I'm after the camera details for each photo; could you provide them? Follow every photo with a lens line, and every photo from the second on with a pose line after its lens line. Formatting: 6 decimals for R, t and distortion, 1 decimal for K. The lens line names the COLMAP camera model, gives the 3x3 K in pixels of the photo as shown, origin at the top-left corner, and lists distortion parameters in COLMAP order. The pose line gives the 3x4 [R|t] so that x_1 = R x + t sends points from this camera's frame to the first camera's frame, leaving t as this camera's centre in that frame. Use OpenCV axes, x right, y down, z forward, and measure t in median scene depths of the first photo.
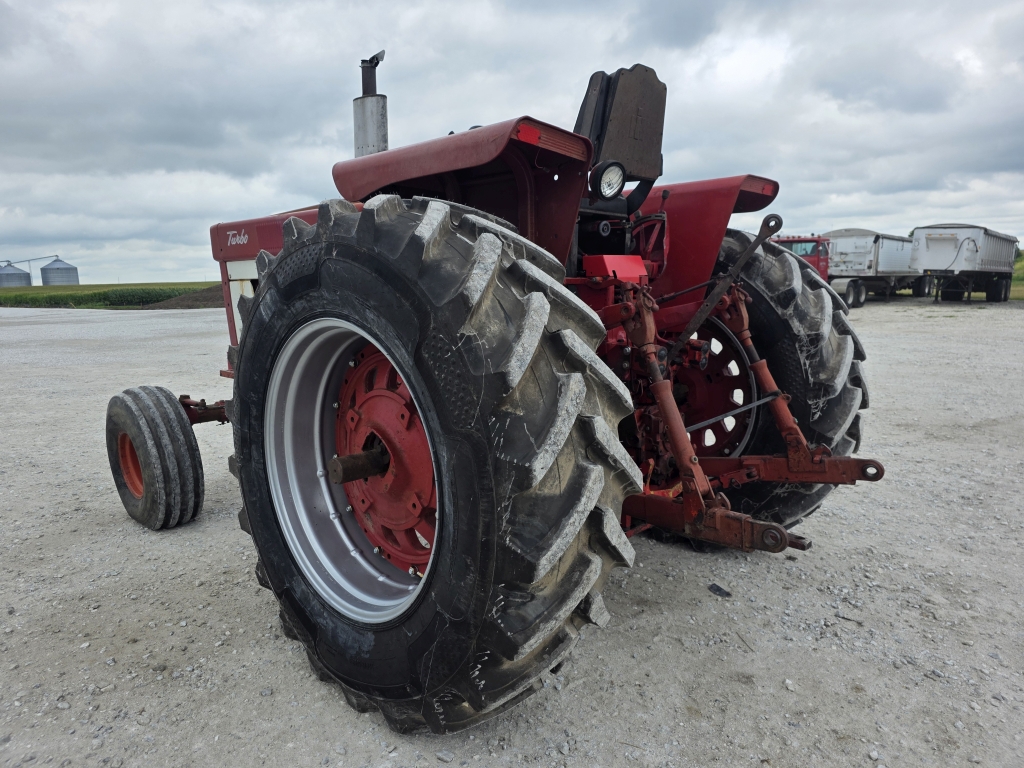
lens RADIAL K [[691.0, 0, 505.1], [0, 691.0, 379.6], [0, 0, 1]] dist [0.049032, -0.037952]
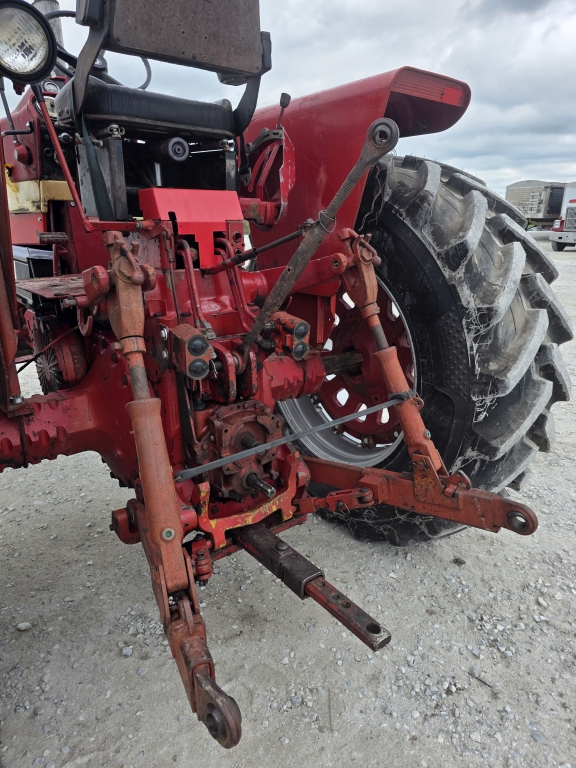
lens RADIAL K [[518.2, 0, 287.7], [0, 518.2, 391.8], [0, 0, 1]] dist [0.049032, -0.037952]
pose [[0.989599, 0.054472, -0.133142, 0.313306], [-0.030681, 0.984161, 0.174600, -0.067412], [0.140544, -0.168699, 0.975596, 0.422829]]
